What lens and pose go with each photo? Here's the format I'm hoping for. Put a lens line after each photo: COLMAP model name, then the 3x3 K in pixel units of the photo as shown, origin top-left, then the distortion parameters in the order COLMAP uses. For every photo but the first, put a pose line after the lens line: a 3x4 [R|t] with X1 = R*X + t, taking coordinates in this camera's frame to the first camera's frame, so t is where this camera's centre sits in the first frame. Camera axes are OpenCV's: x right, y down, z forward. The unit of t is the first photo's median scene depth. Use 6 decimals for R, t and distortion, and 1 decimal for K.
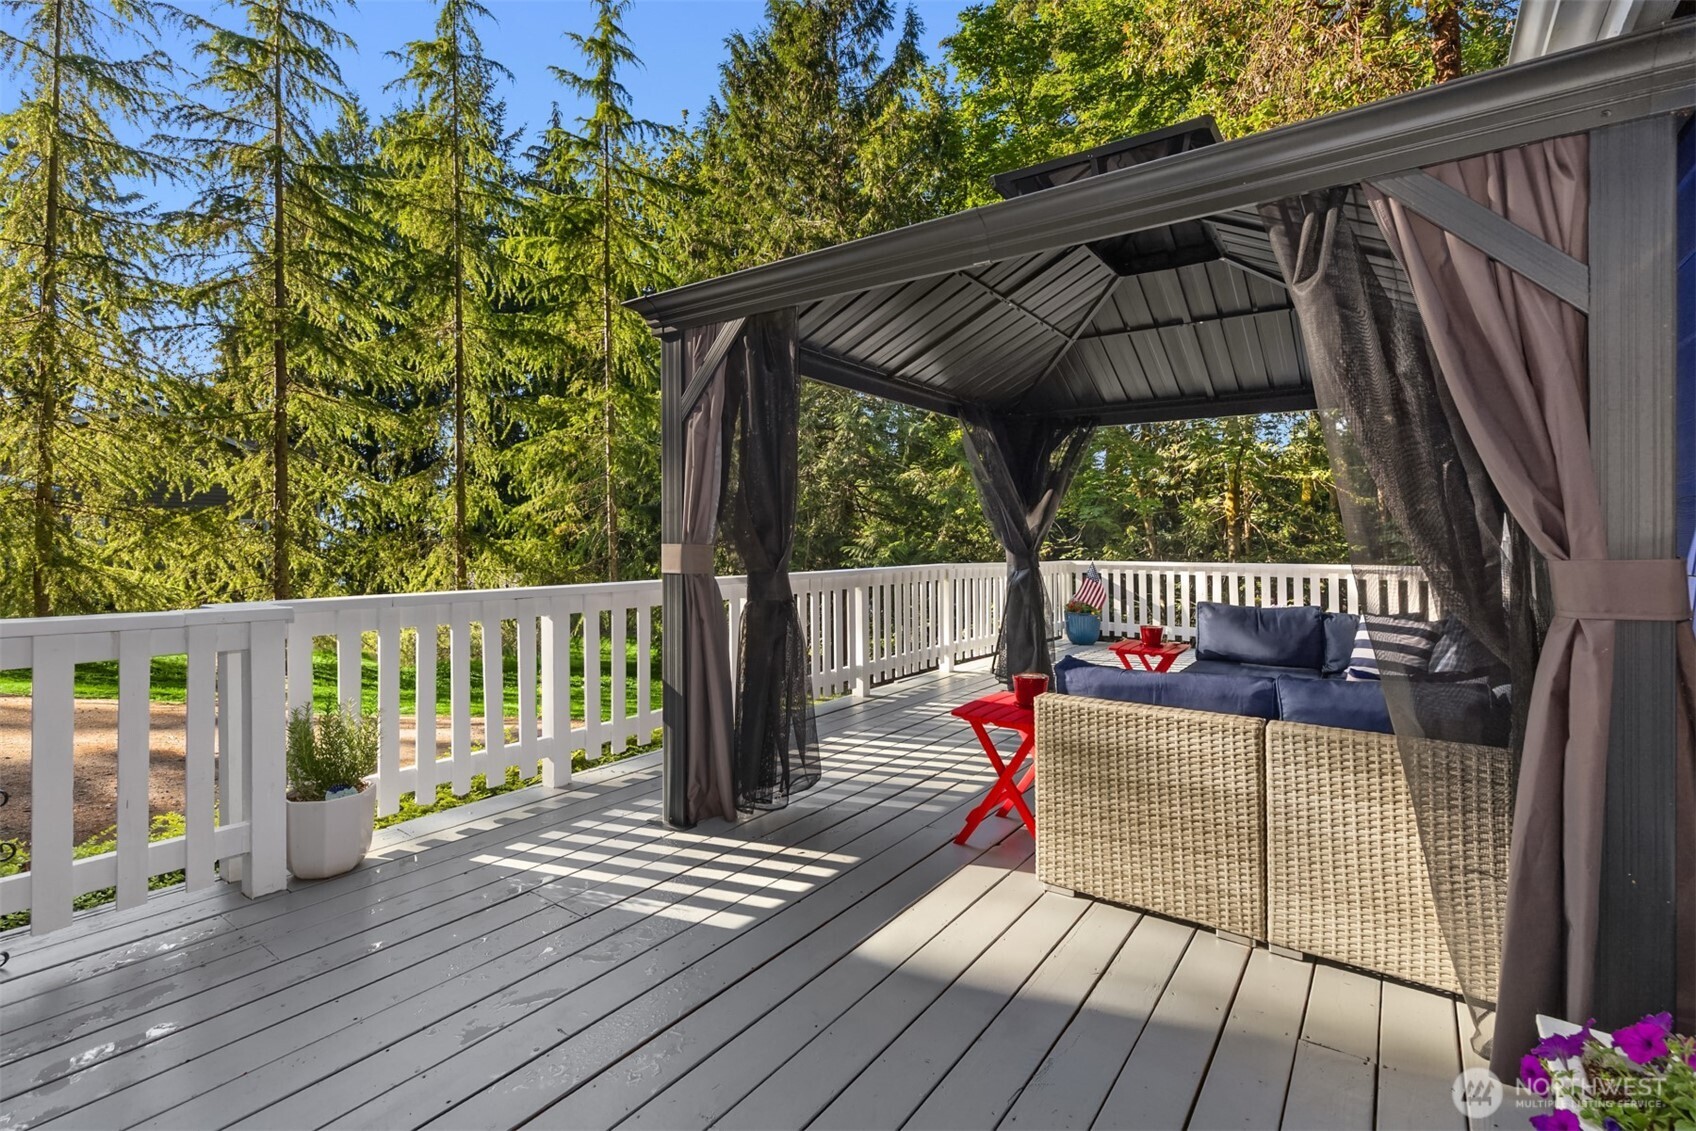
lens RADIAL K [[781.7, 0, 818.2], [0, 781.7, 521.2], [0, 0, 1]] dist [0.001475, 0.001255]
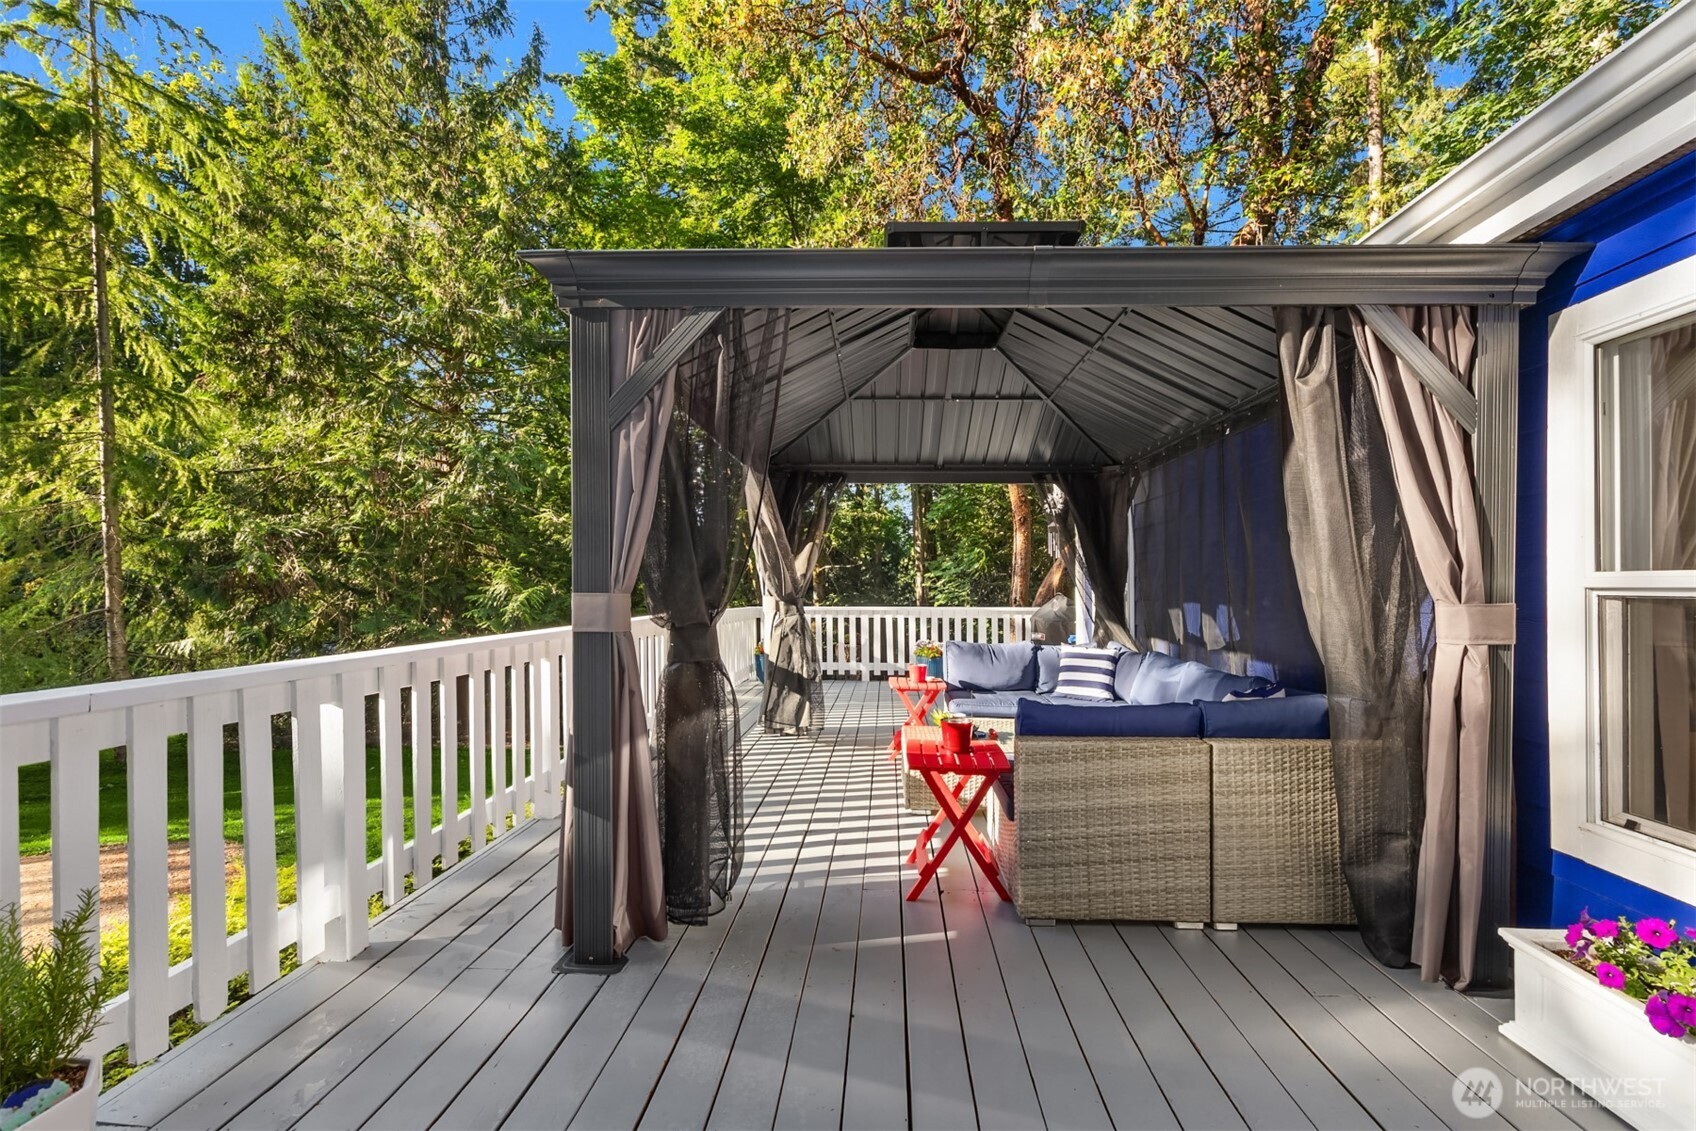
lens RADIAL K [[735.0, 0, 847.4], [0, 735.0, 581.5], [0, 0, 1]] dist [-0.000401, 0.000692]
pose [[0.826531, 0.008227, 0.562831, -0.082262], [-0.016906, 0.999805, 0.010212, 0.001865], [-0.562637, -0.017956, 0.826509, 0.059115]]
